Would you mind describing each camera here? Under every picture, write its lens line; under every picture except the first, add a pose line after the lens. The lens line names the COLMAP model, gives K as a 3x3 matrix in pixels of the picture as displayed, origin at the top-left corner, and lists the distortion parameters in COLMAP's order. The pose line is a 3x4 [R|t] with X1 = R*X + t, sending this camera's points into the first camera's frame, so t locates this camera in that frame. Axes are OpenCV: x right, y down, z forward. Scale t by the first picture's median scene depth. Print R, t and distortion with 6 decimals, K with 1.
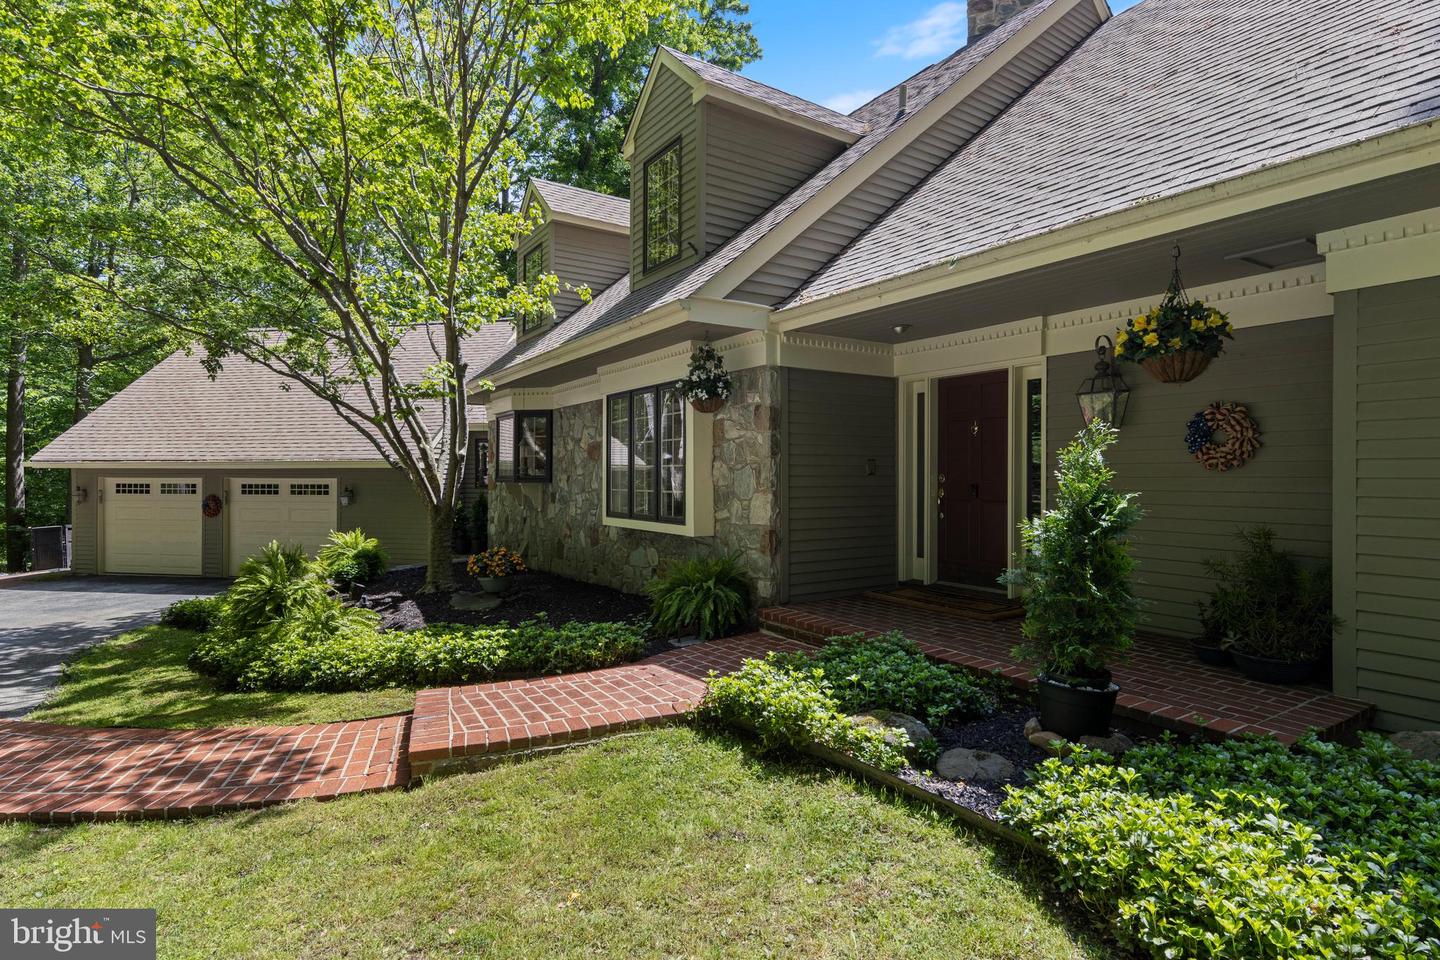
lens RADIAL K [[754.6, 0, 722.5], [0, 754.6, 482.4], [0, 0, 1]] dist [0.008704, -0.001650]
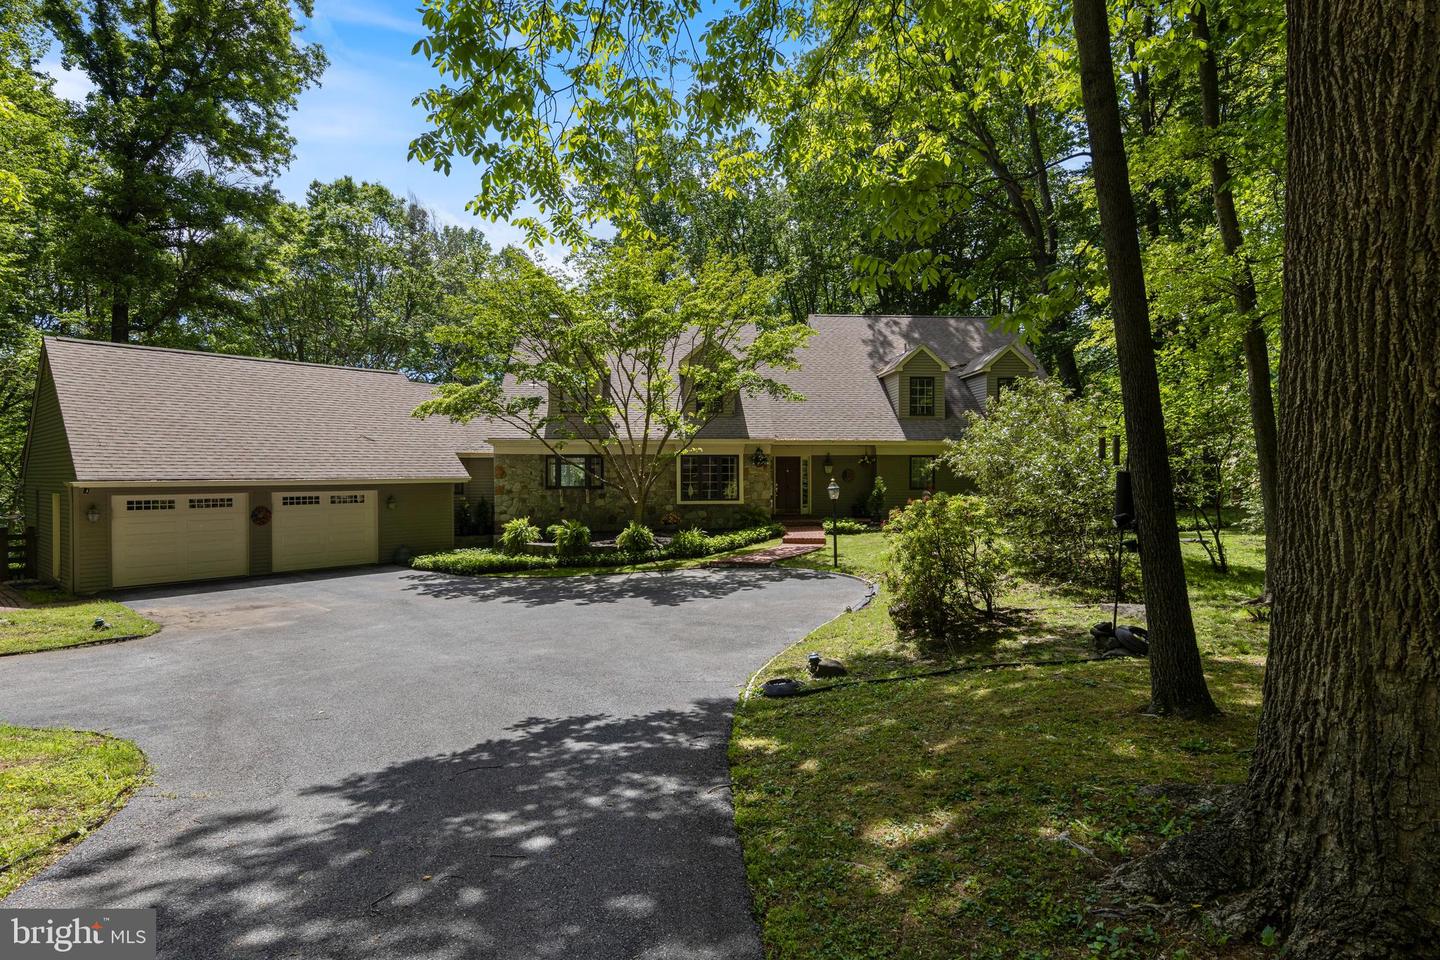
lens RADIAL K [[754.6, 0, 733.0], [0, 754.6, 487.7], [0, 0, 1]] dist [0.008704, -0.001650]
pose [[0.504958, -0.019493, 0.862924, -2.151207], [0.013026, 0.999803, 0.014963, -0.036490], [-0.863046, 0.003684, 0.505113, -0.456008]]
